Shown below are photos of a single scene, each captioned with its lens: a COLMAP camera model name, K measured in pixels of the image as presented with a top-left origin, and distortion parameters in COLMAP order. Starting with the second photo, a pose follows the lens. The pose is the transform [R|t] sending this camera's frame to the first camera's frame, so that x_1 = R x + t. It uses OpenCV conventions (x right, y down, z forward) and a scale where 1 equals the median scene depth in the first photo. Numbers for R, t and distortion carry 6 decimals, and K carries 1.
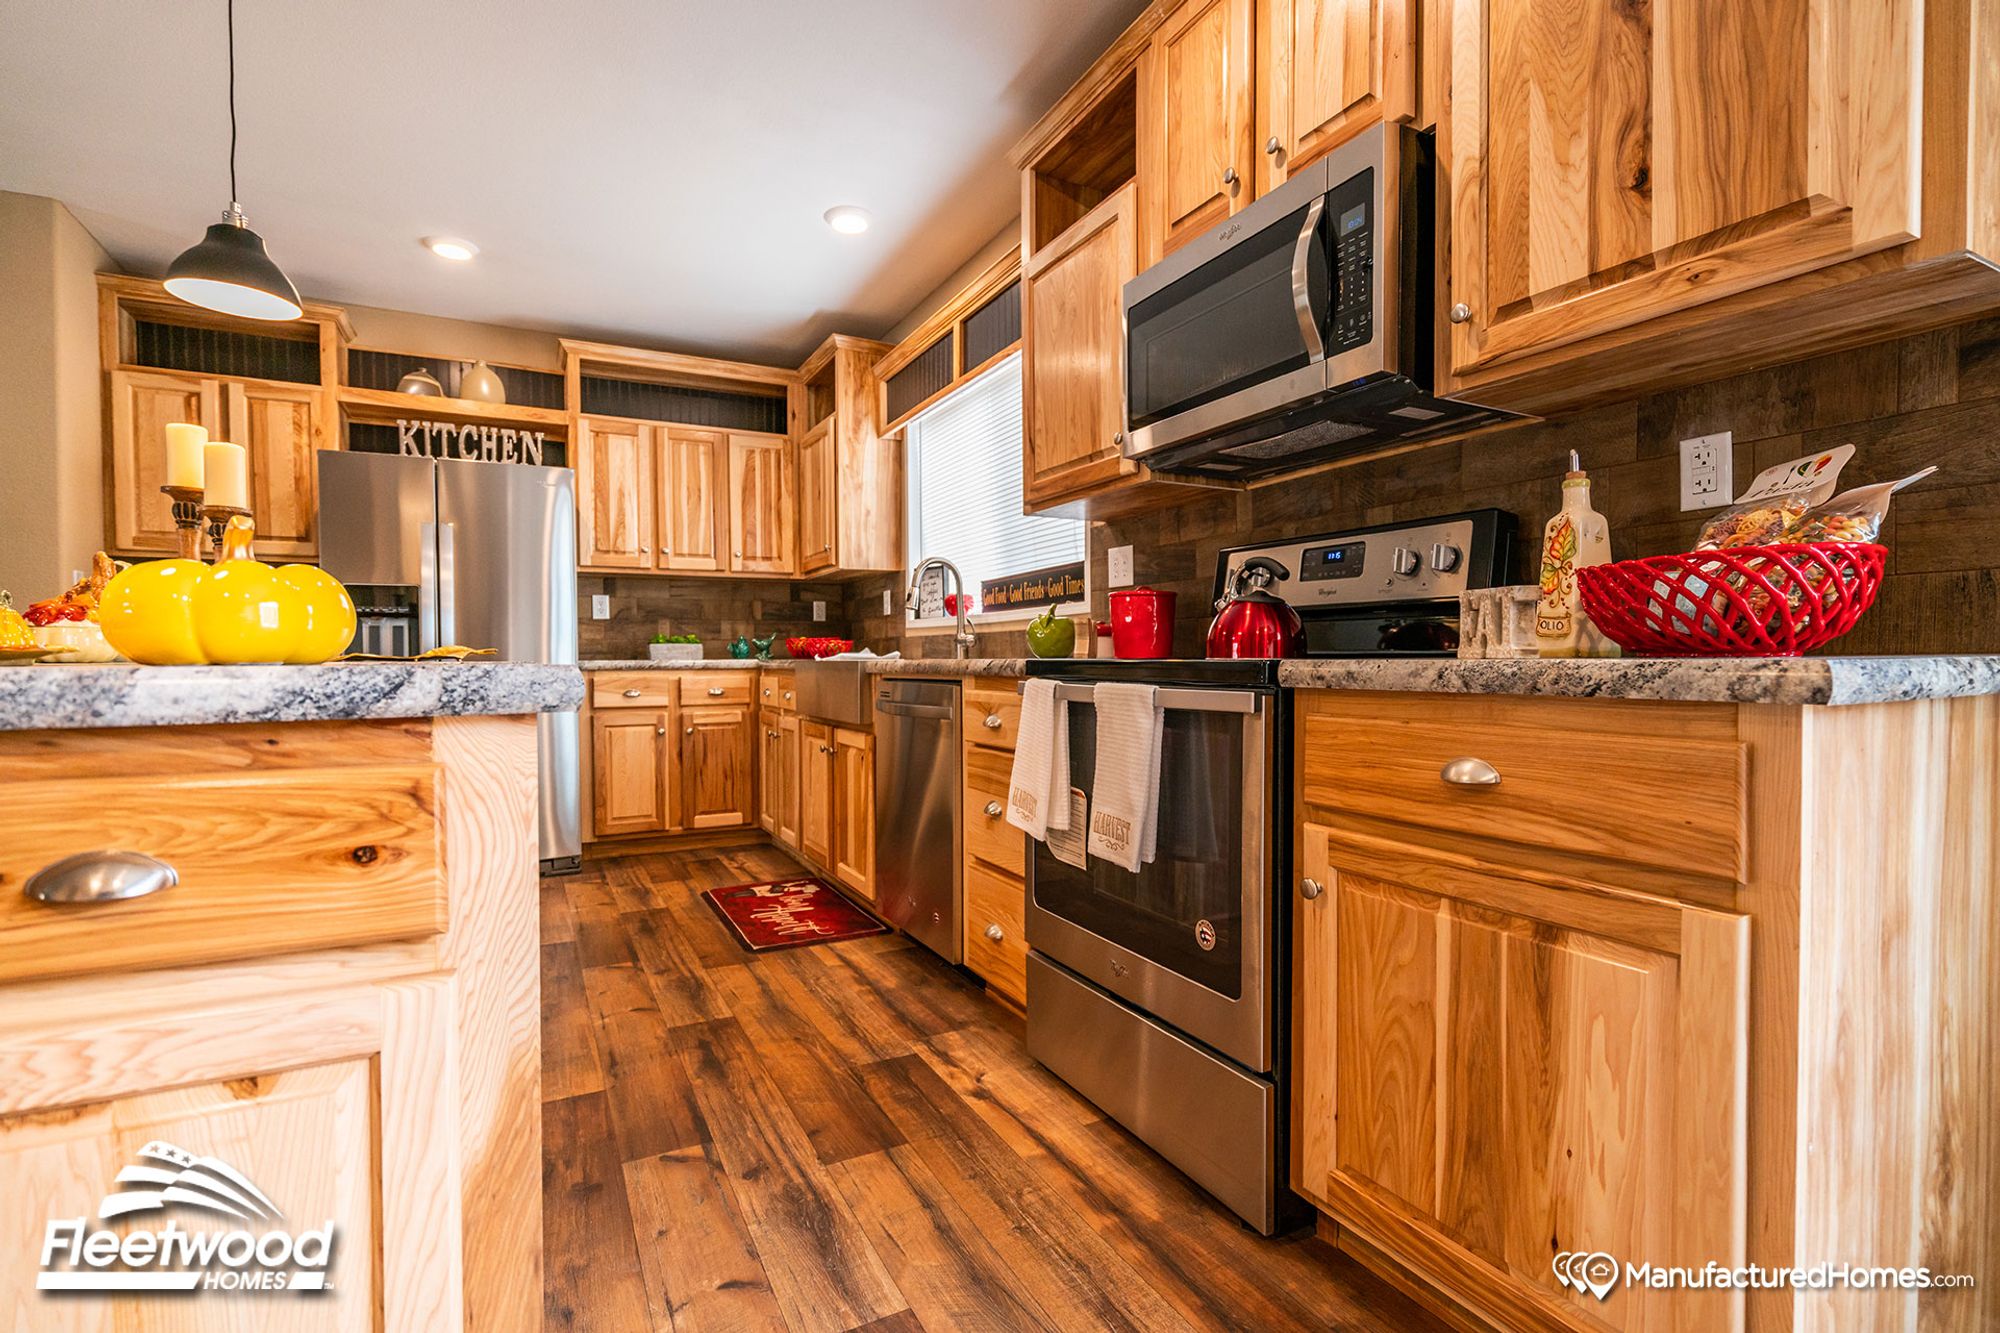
lens RADIAL K [[921.5, 0, 999.2], [0, 921.5, 674.3], [0, 0, 1]] dist [-0.002648, 0.002069]
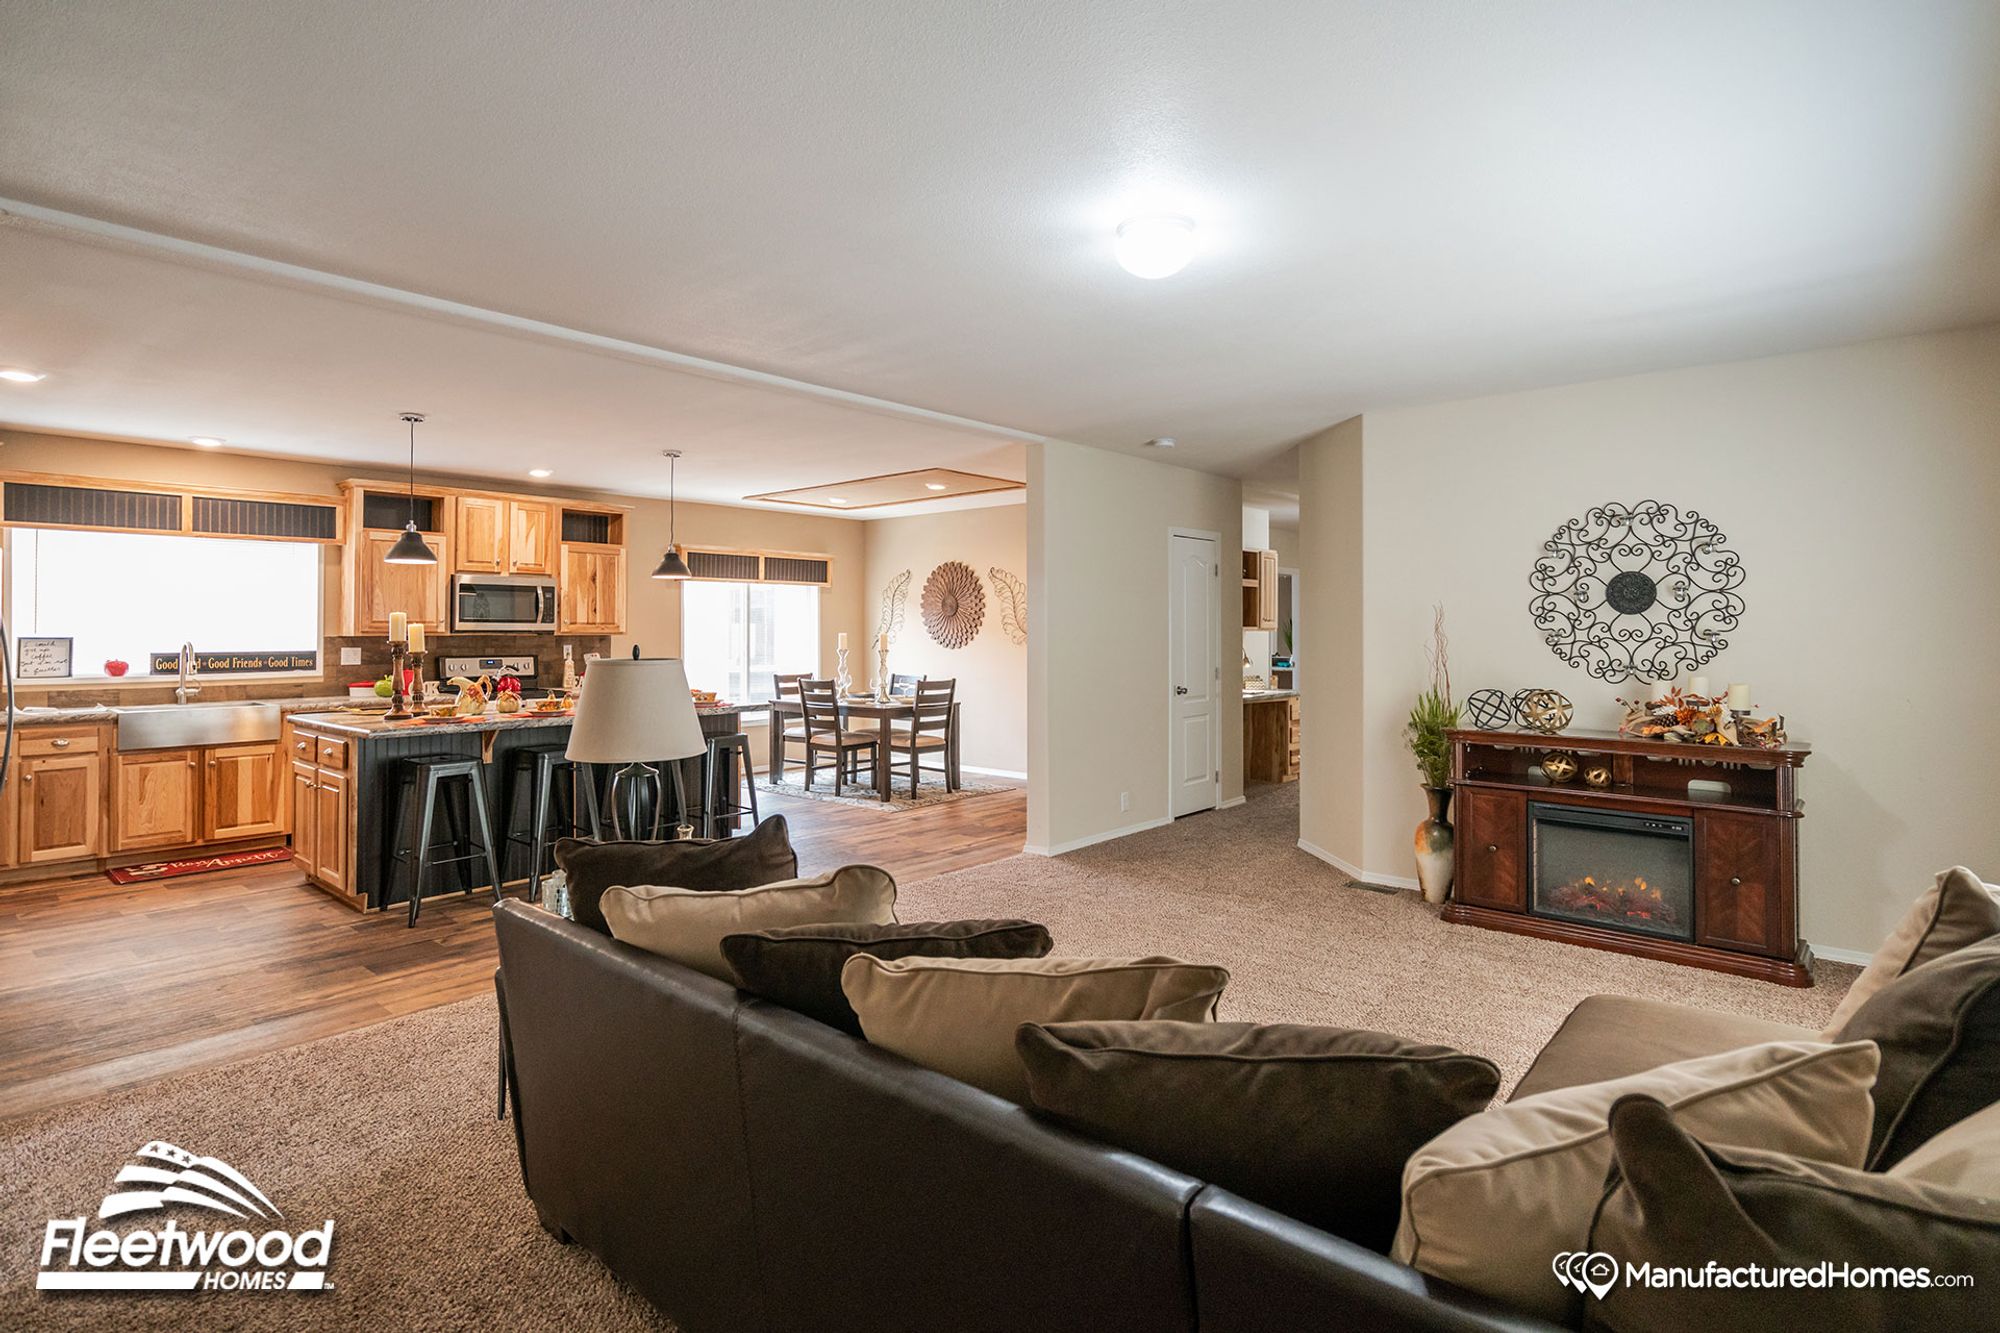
lens RADIAL K [[995.5, 0, 973.6], [0, 995.5, 616.6], [0, 0, 1]] dist [0.000250, 0.001373]
pose [[-0.347212, 0.020329, 0.937566, -2.614328], [0.019889, 0.999700, -0.014311, -0.141795], [-0.937576, 0.013678, -0.347512, 0.385721]]
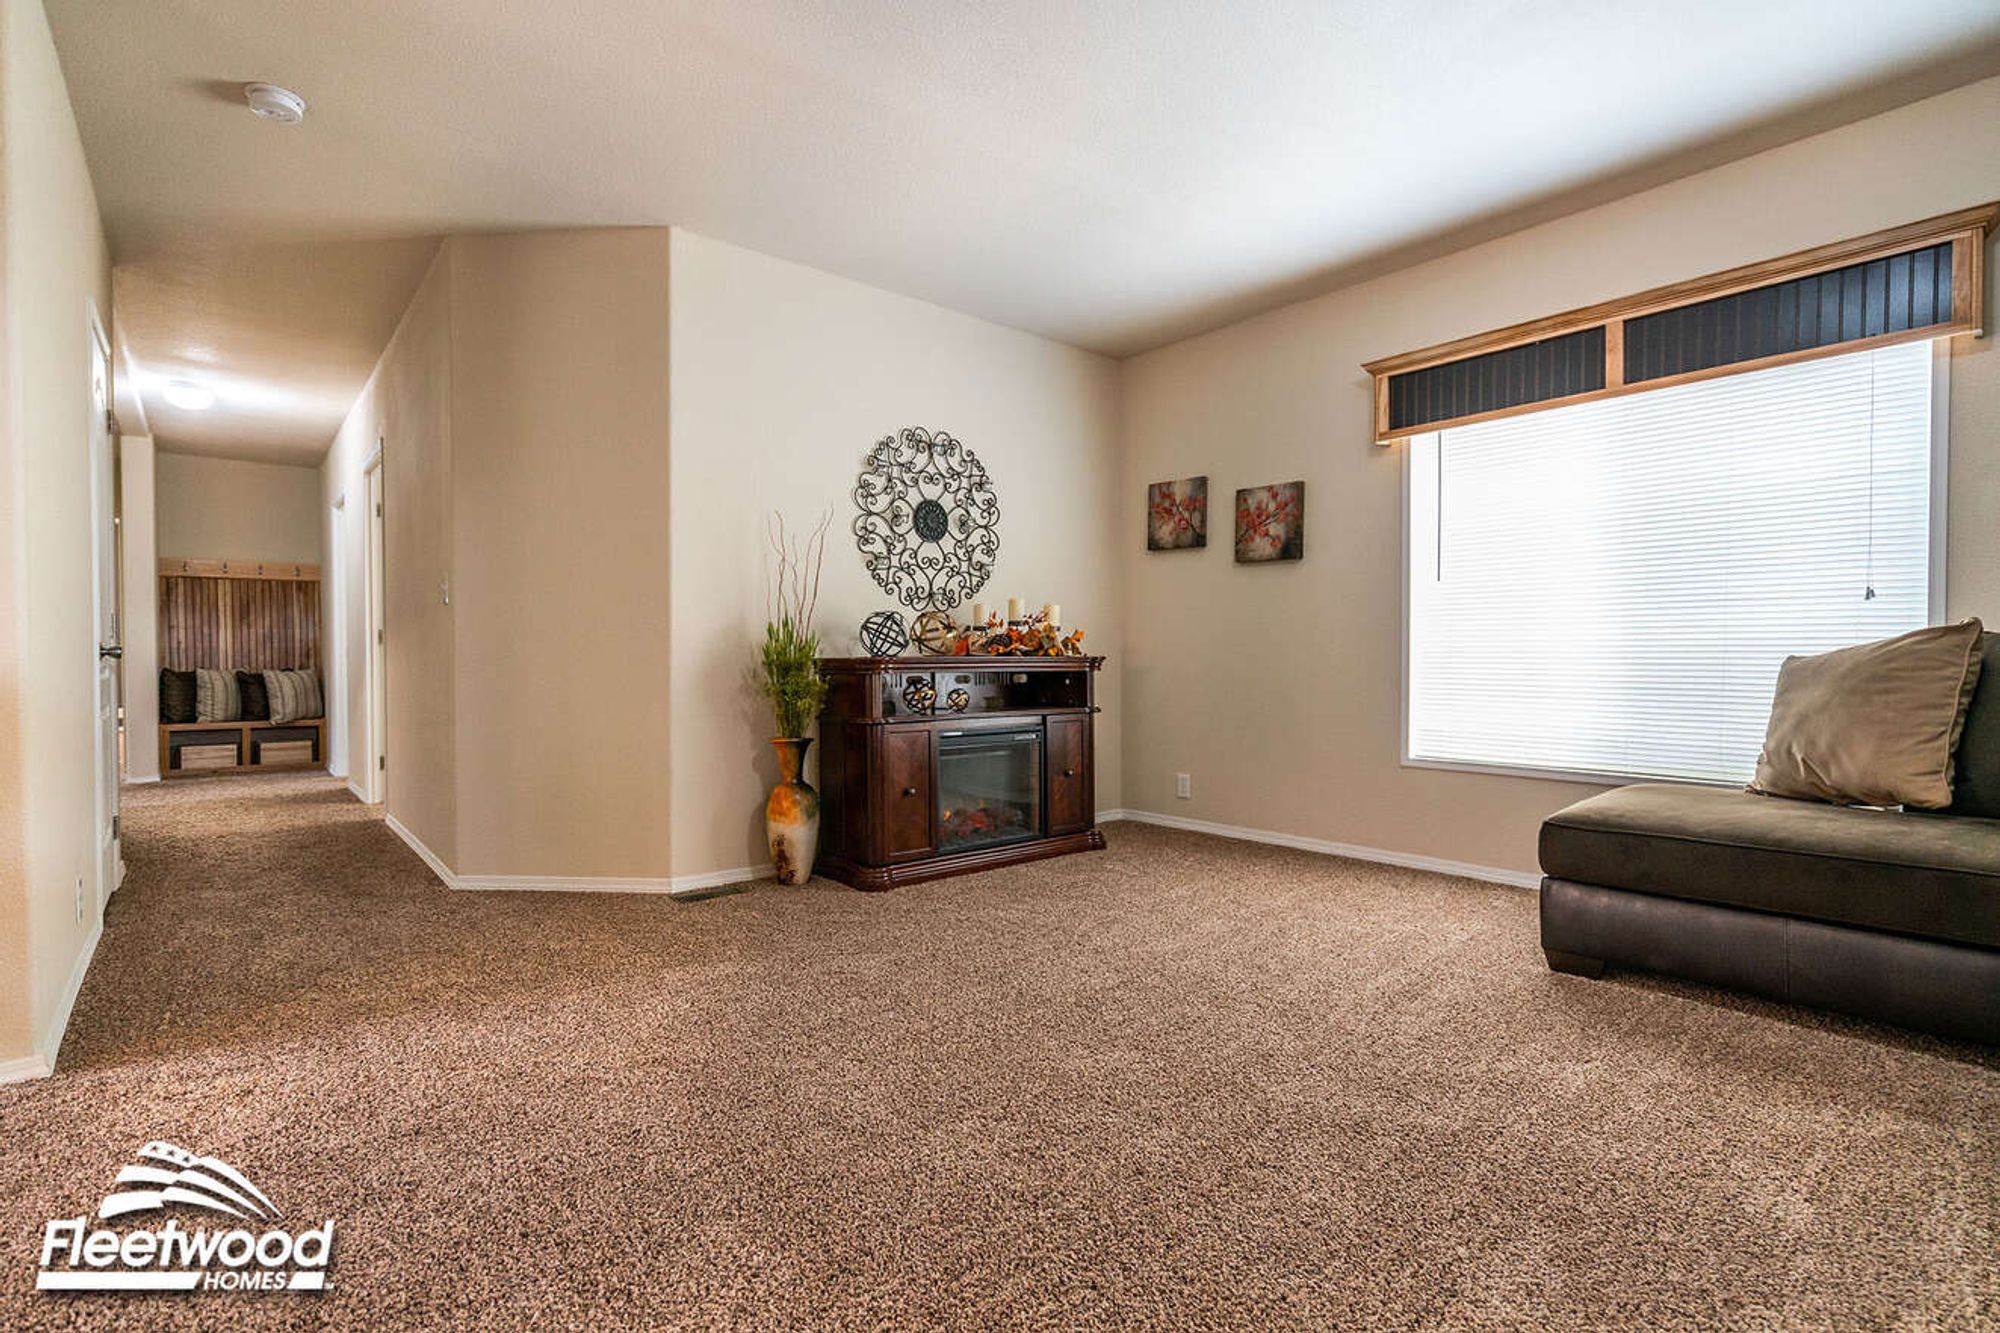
lens RADIAL K [[925.4, 0, 996.3], [0, 925.4, 674.0], [0, 0, 1]] dist [-0.006748, 0.004559]
pose [[-0.976008, 0.015177, -0.217205, -1.320424], [0.006513, 0.999156, 0.040550, -0.000709], [0.217637, 0.038162, -0.975283, 0.340236]]
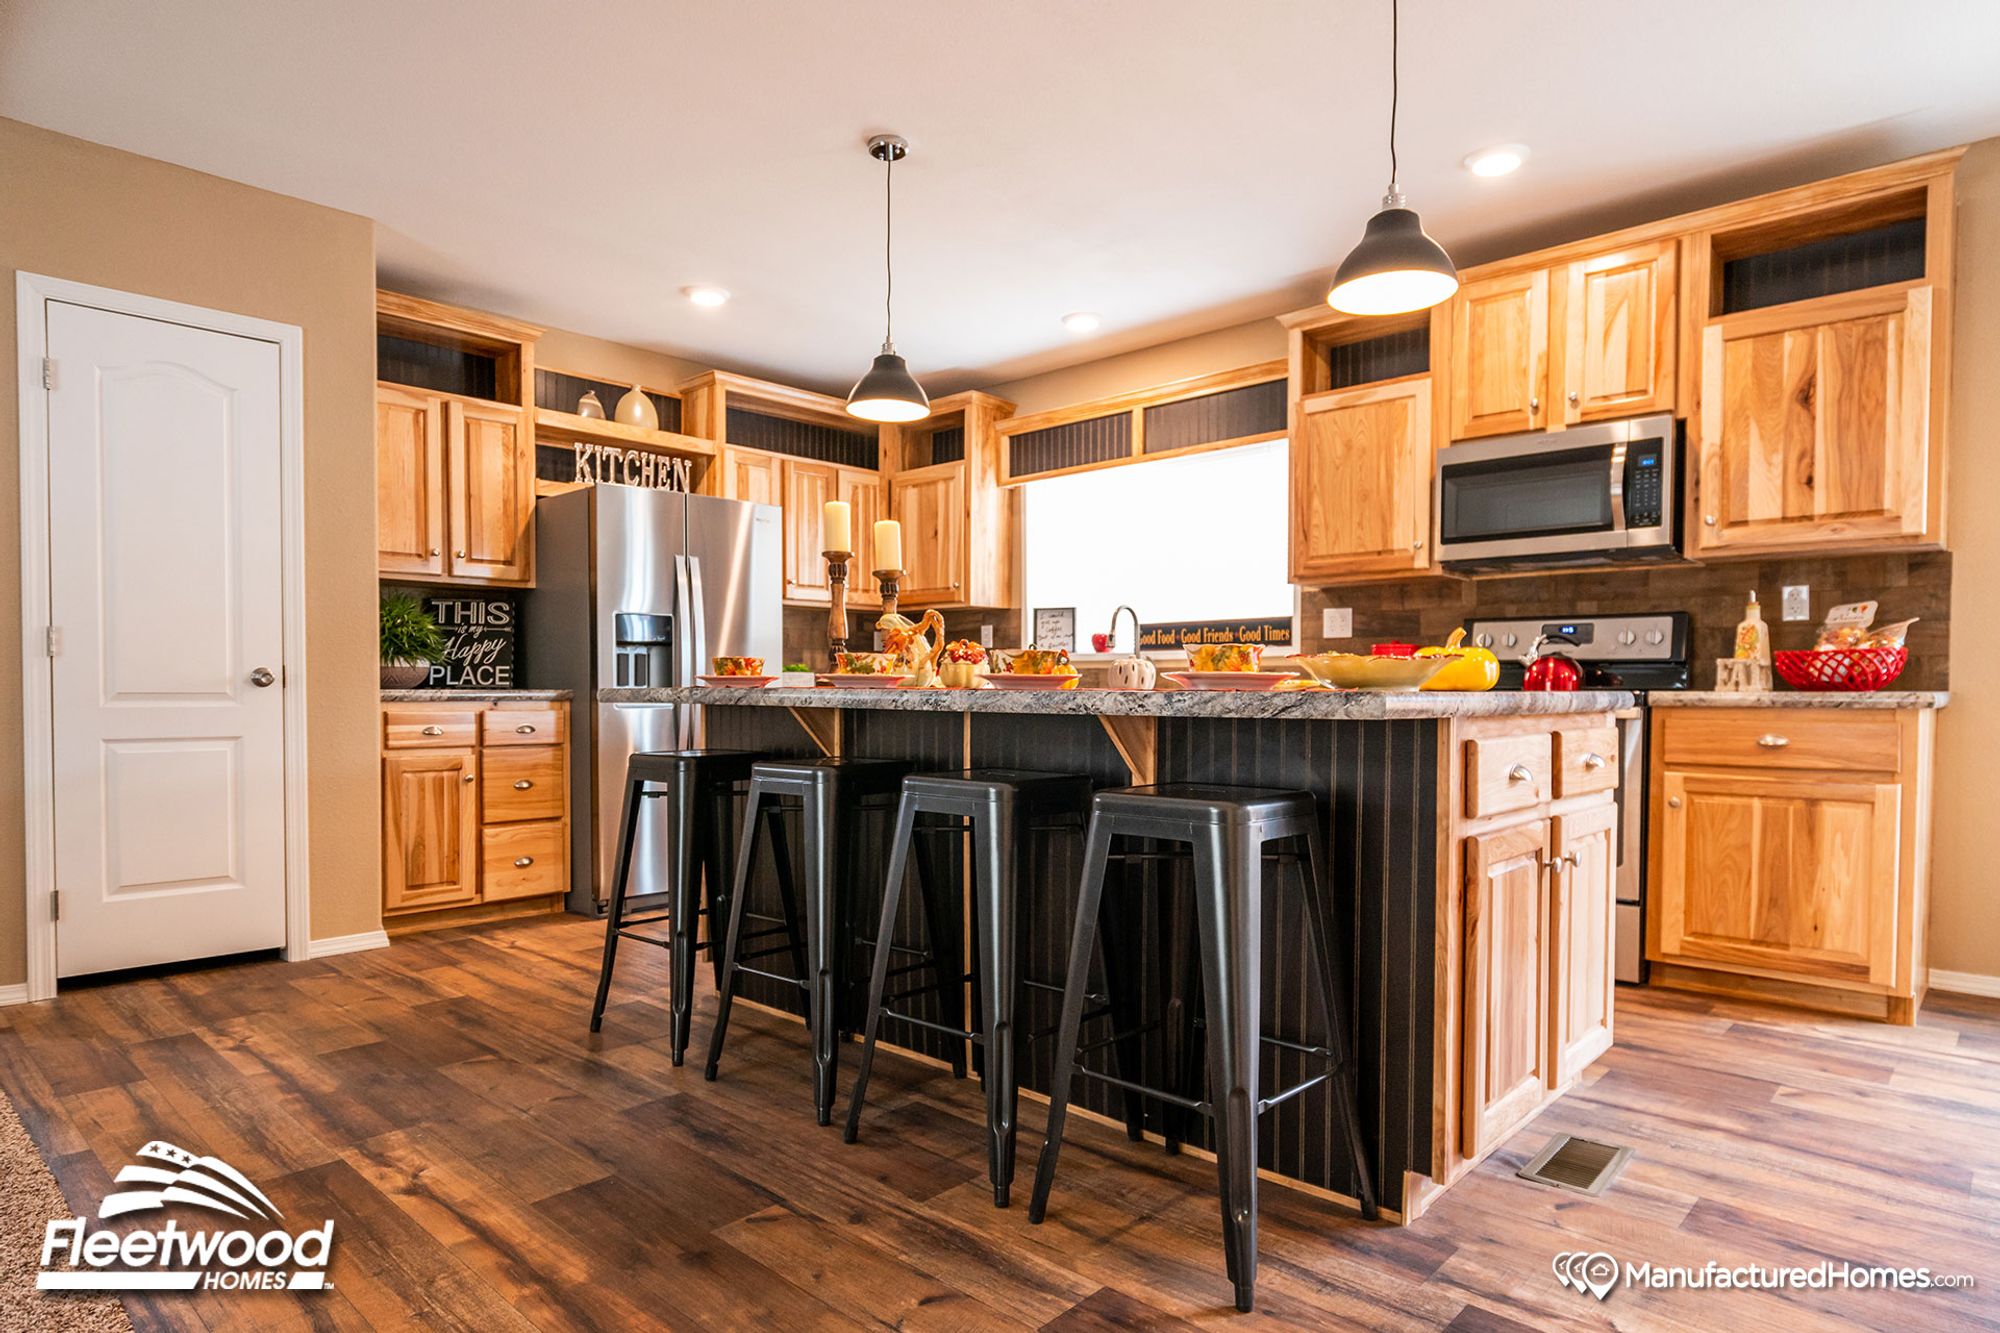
lens RADIAL K [[1132.2, 0, 990.0], [0, 1132.2, 715.3], [0, 0, 1]] dist [0.000533, 0.002825]
pose [[0.944758, -0.001058, 0.327767, -0.862269], [-0.000883, 0.999983, 0.005771, 0.010292], [-0.327768, -0.005741, 0.944741, -0.397693]]
